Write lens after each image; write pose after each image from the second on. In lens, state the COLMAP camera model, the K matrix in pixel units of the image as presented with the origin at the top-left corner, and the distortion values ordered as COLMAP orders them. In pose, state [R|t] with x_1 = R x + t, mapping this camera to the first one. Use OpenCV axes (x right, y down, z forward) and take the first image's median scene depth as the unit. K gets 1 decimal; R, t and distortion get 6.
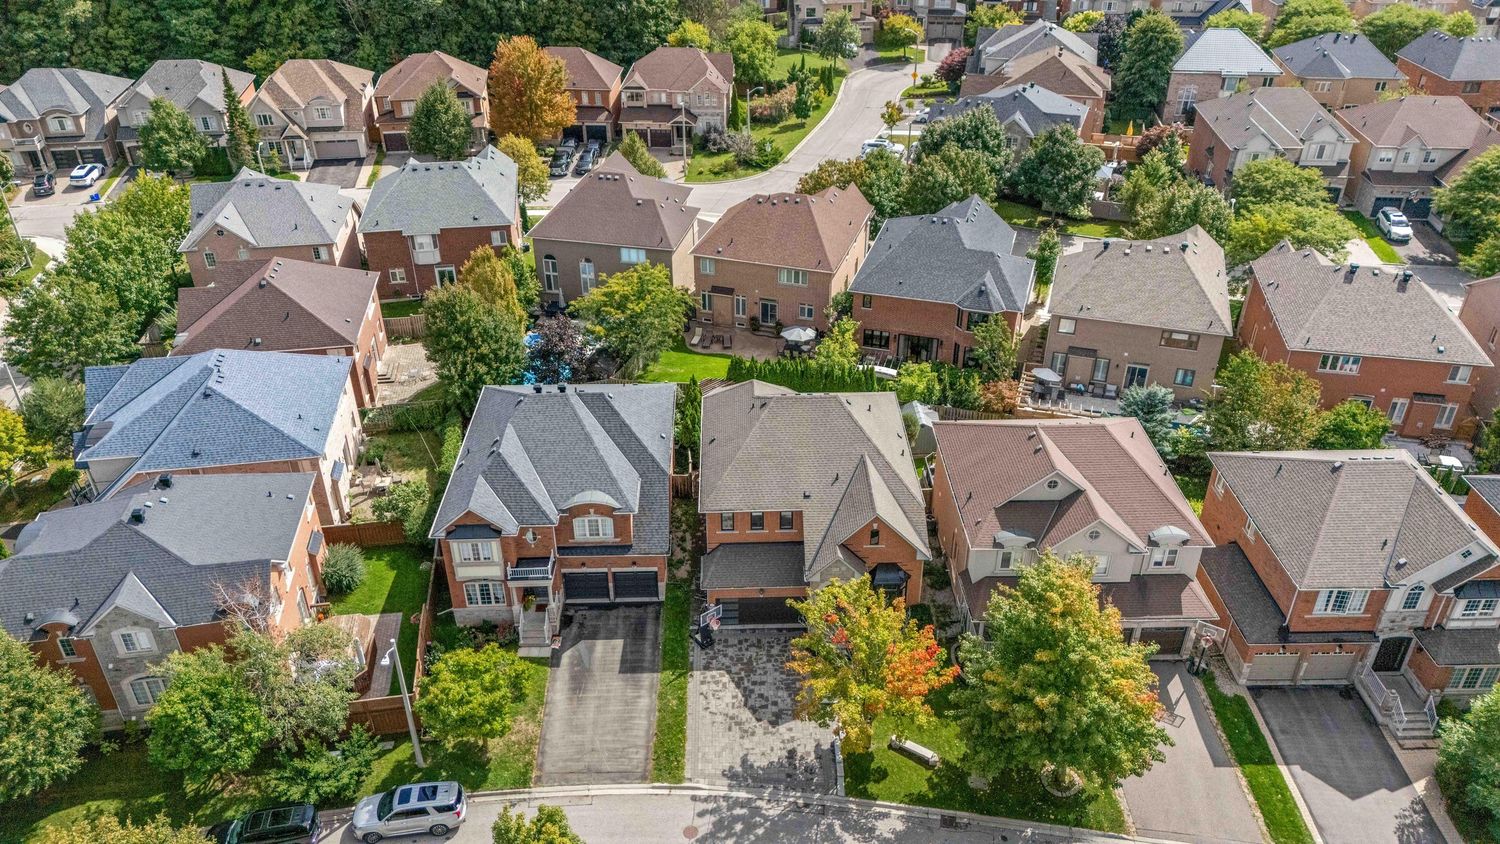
lens RADIAL K [[1090.0, 0, 752.3], [0, 1090.0, 420.0], [0, 0, 1]] dist [0.084268, -0.088403]
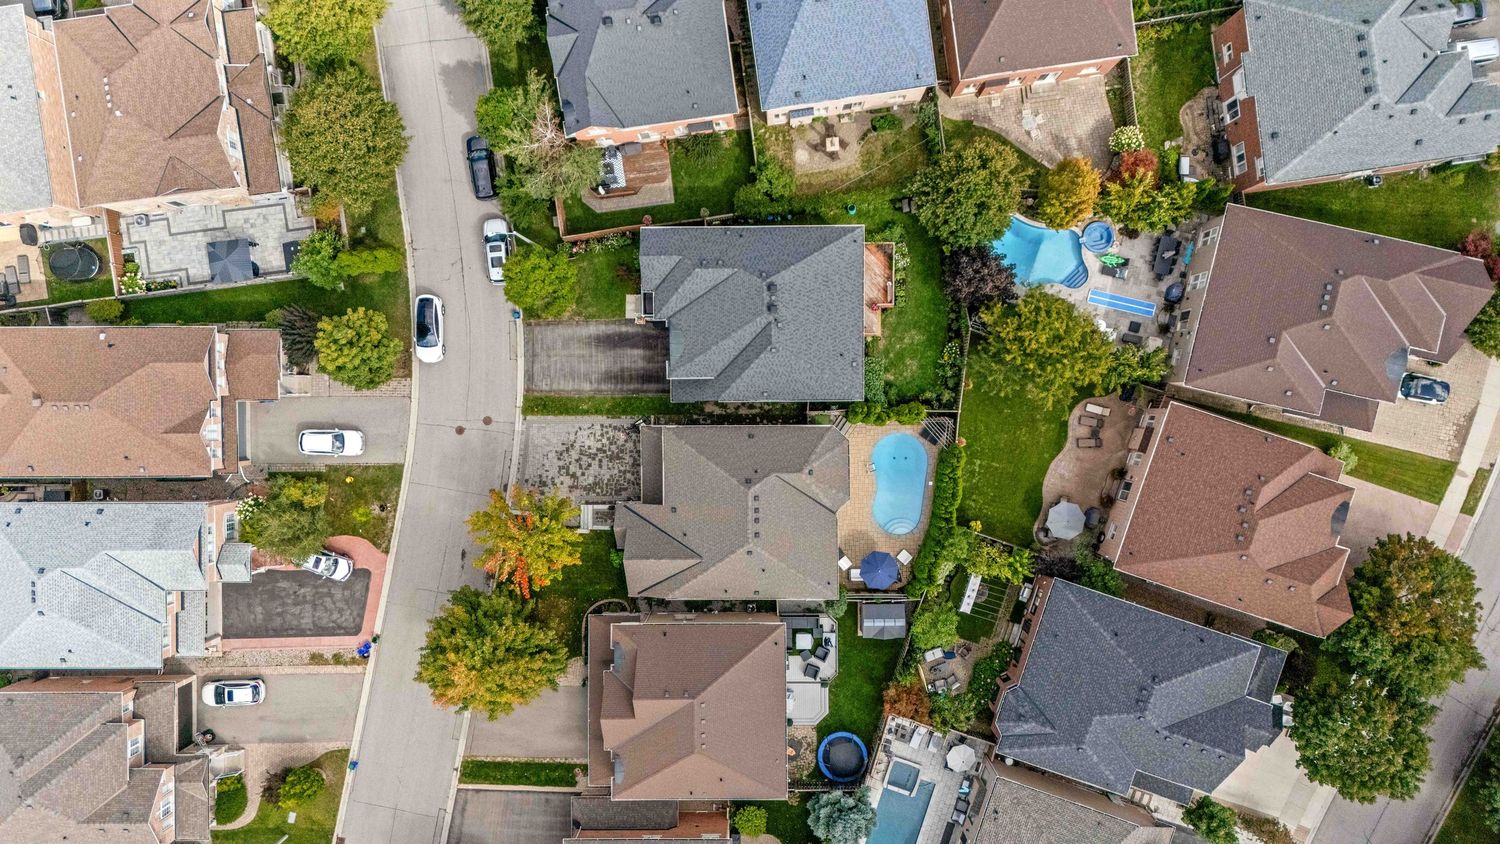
lens RADIAL K [[1090.0, 0, 752.3], [0, 1090.0, 420.0], [0, 0, 1]] dist [0.084268, -0.088403]
pose [[-0.022426, 0.999494, 0.022573, -0.088724], [-0.517142, -0.030920, 0.855341, -1.089041], [0.855606, 0.007509, 0.517573, 0.411957]]
